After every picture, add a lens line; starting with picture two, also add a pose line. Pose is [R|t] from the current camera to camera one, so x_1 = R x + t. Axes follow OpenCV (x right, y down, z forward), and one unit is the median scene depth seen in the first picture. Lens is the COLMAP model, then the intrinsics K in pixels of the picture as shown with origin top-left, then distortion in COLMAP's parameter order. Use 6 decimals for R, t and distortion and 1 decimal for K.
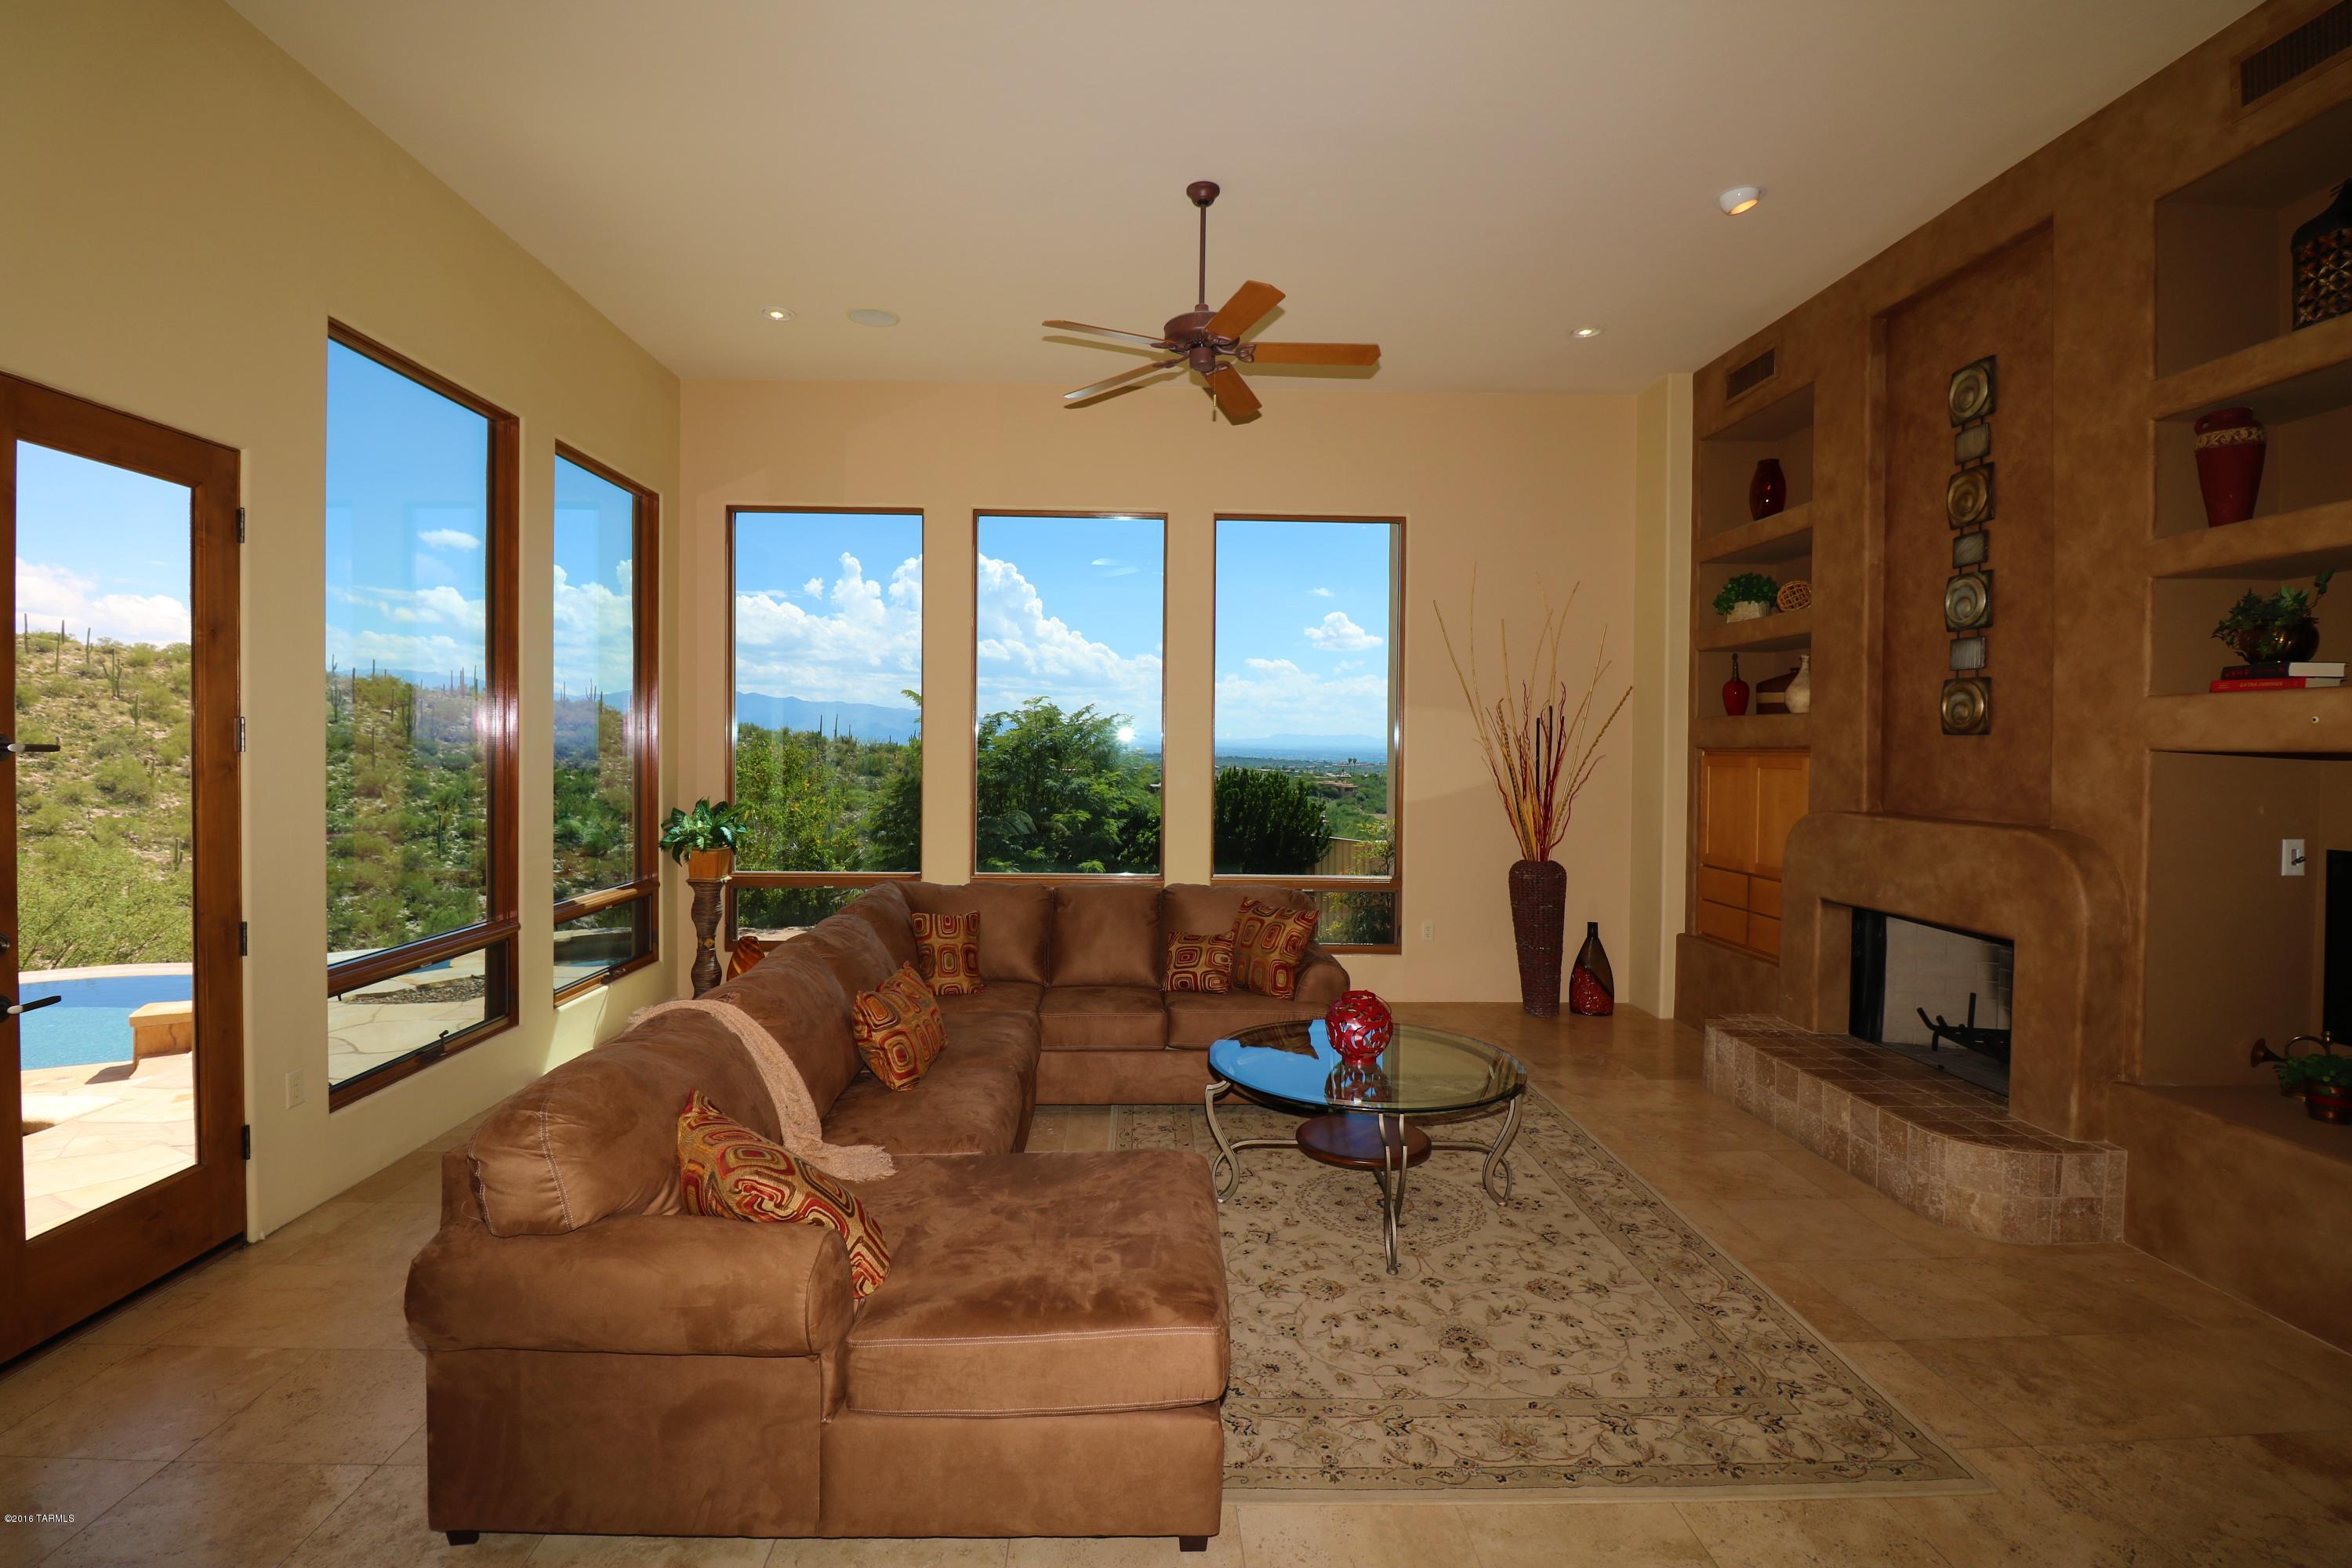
lens RADIAL K [[1089.0, 0, 1162.9], [0, 1089.0, 757.1], [0, 0, 1]] dist [-0.002590, -0.012497]
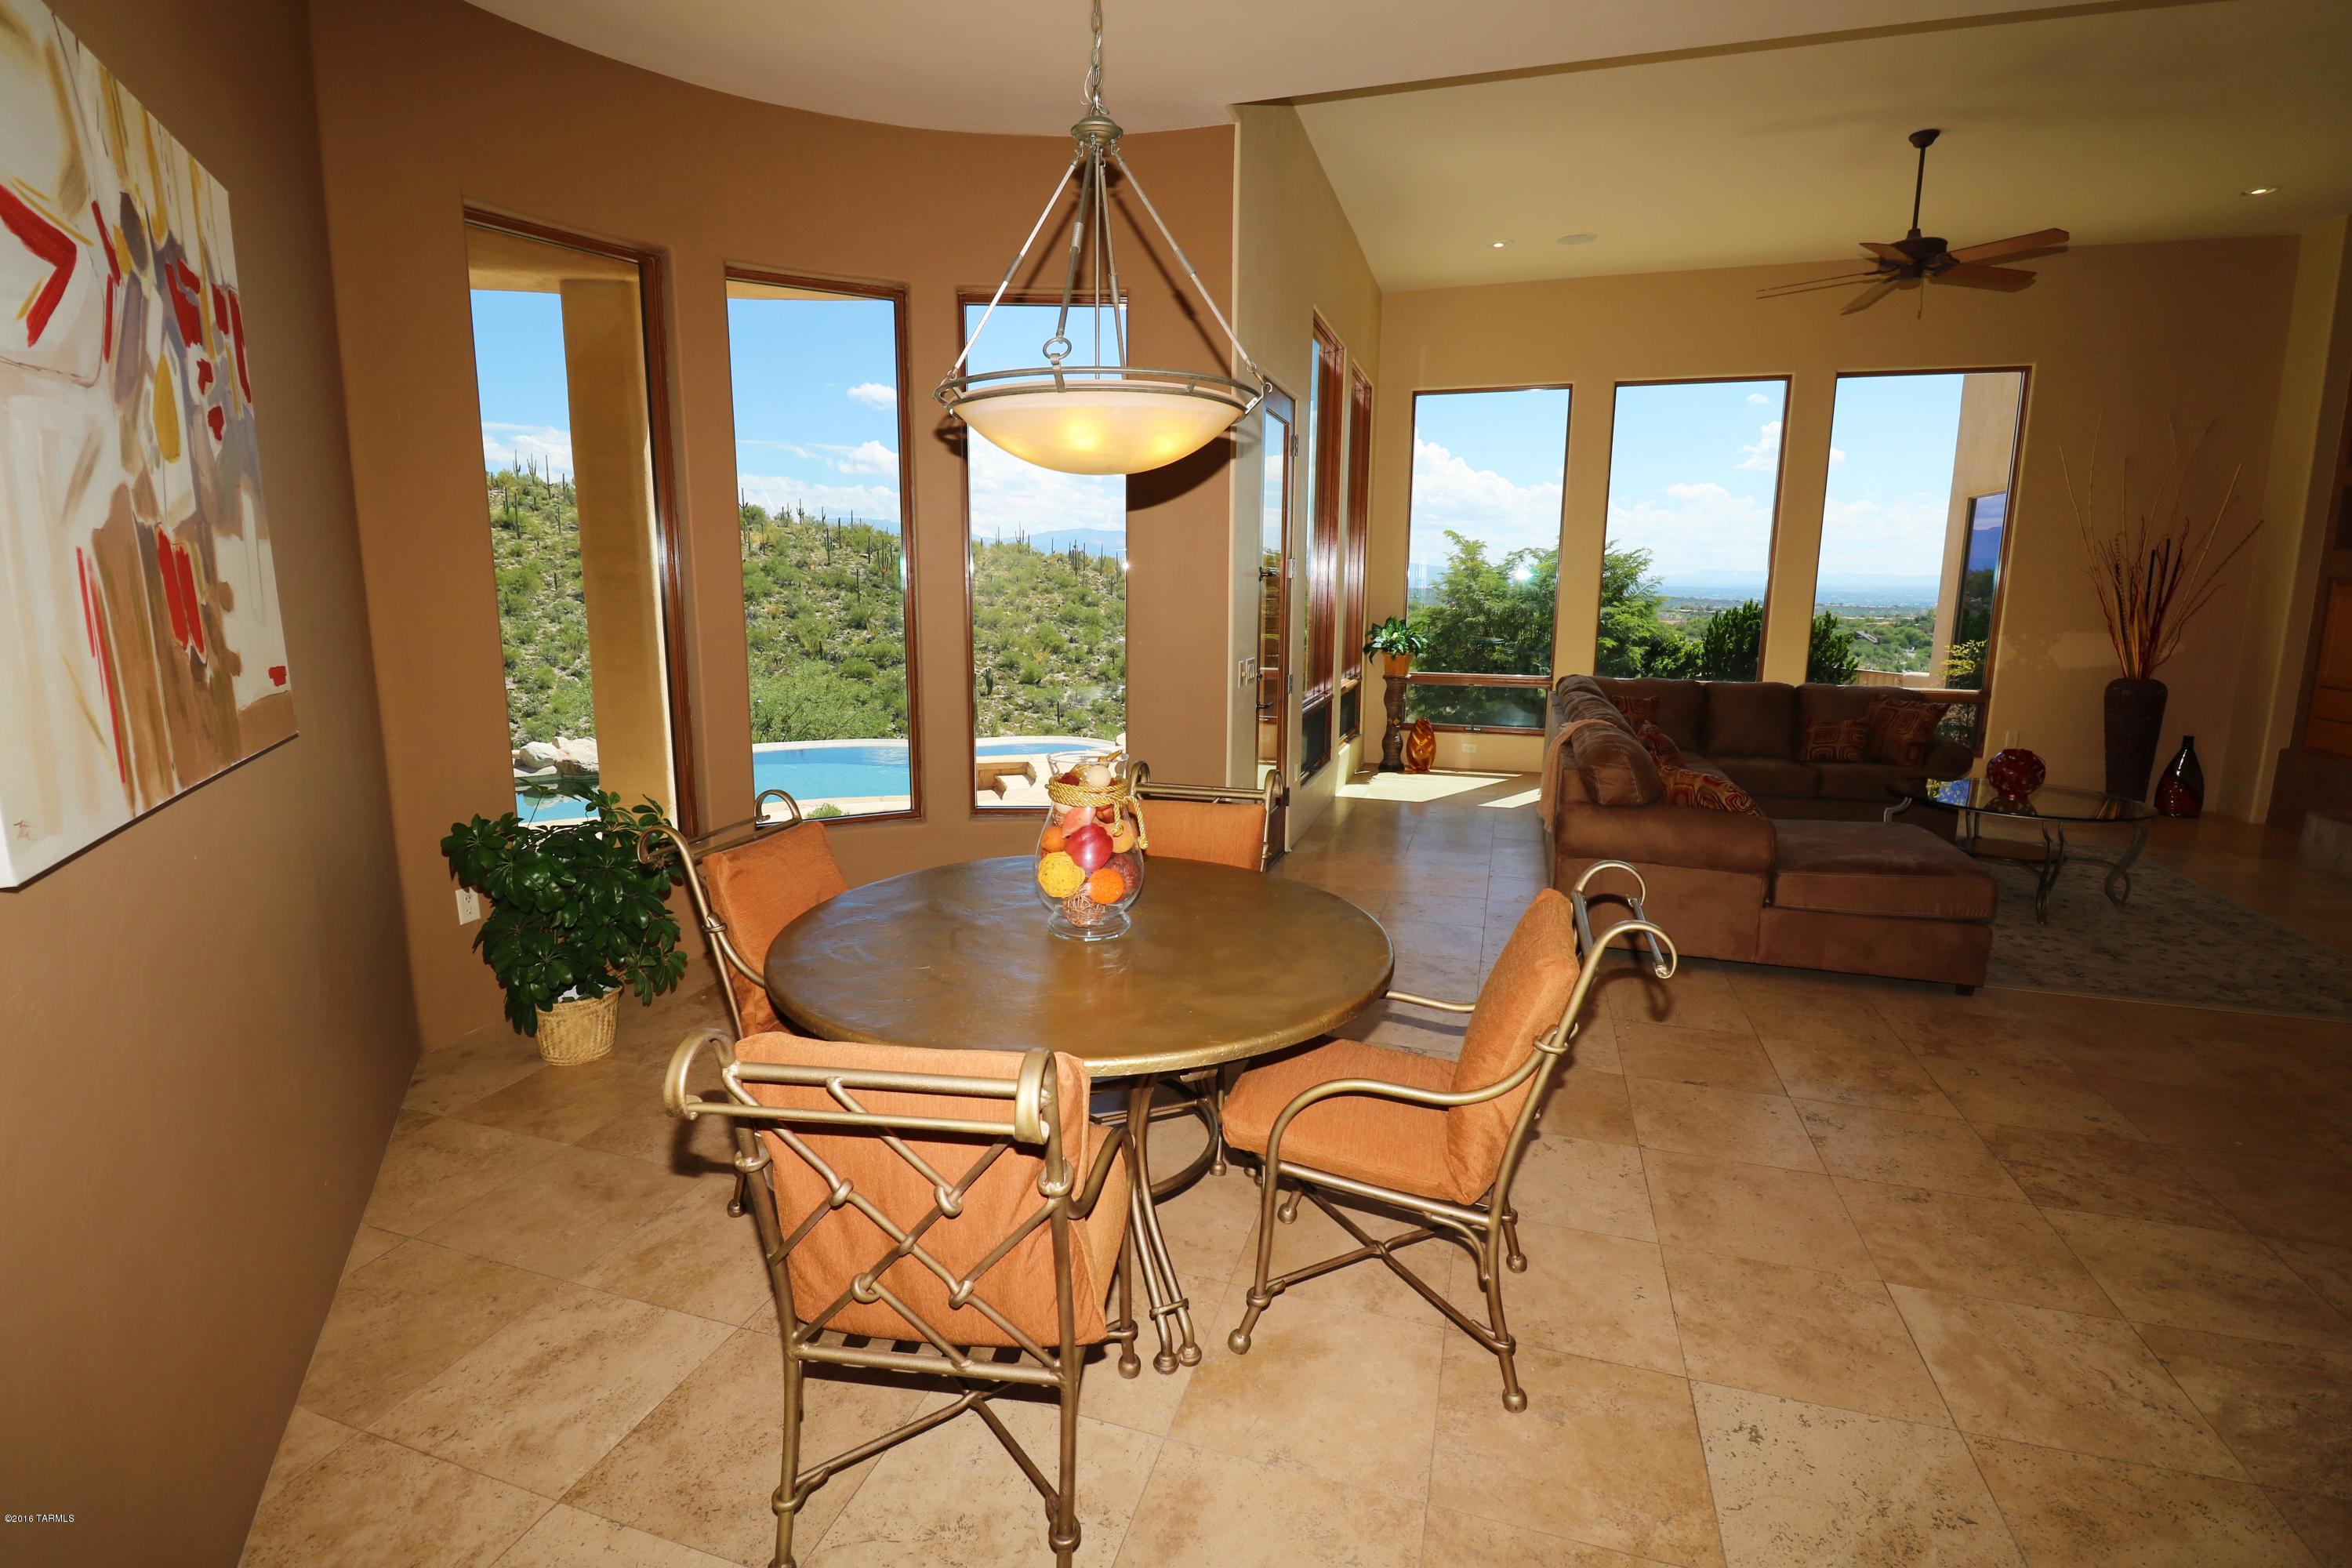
lens RADIAL K [[1132.9, 0, 1110.1], [0, 1132.9, 778.8], [0, 0, 1]] dist [0.003230, -0.015165]
pose [[0.940858, 0.054715, -0.334353, -0.145597], [-0.001319, 0.987458, 0.157878, 0.007926], [0.338798, -0.148099, 0.929130, -0.255320]]
